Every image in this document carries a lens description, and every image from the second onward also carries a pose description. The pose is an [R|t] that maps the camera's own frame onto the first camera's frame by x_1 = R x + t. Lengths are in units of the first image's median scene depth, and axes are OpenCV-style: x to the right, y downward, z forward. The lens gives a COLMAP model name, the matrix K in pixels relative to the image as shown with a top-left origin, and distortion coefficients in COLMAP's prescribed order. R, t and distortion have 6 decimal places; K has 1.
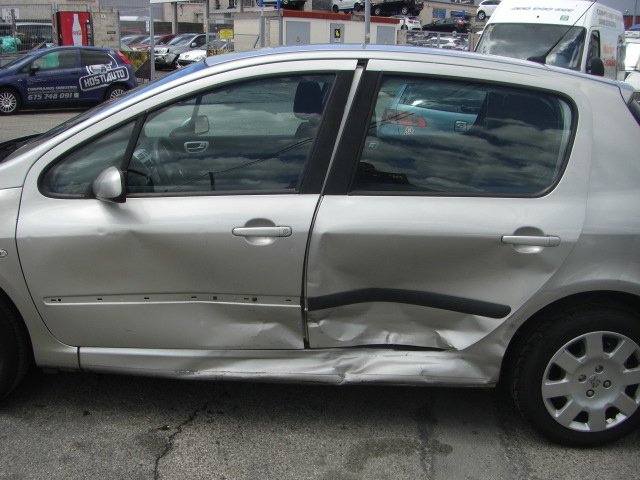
lens RADIAL K [[727.8, 0, 303.3], [0, 727.8, 265.8], [0, 0, 1]] dist [-0.163637, 0.060555]
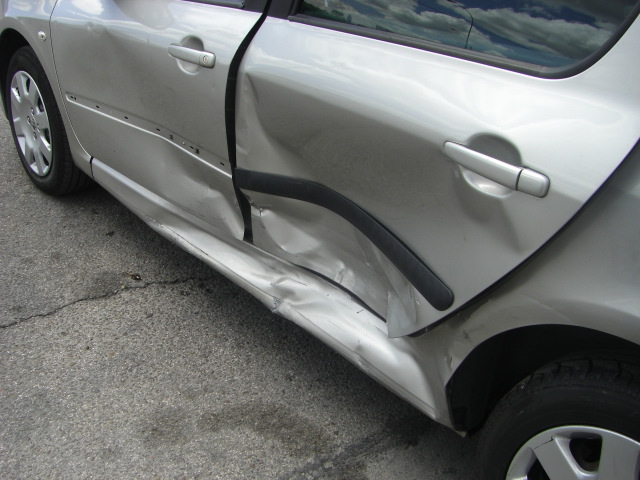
lens RADIAL K [[727.8, 0, 303.3], [0, 727.8, 265.8], [0, 0, 1]] dist [-0.163637, 0.060555]
pose [[0.655781, 0.363134, -0.661880, 0.508277], [-0.260430, 0.931715, 0.253146, -0.055788], [0.708609, 0.006365, 0.705572, 0.547604]]
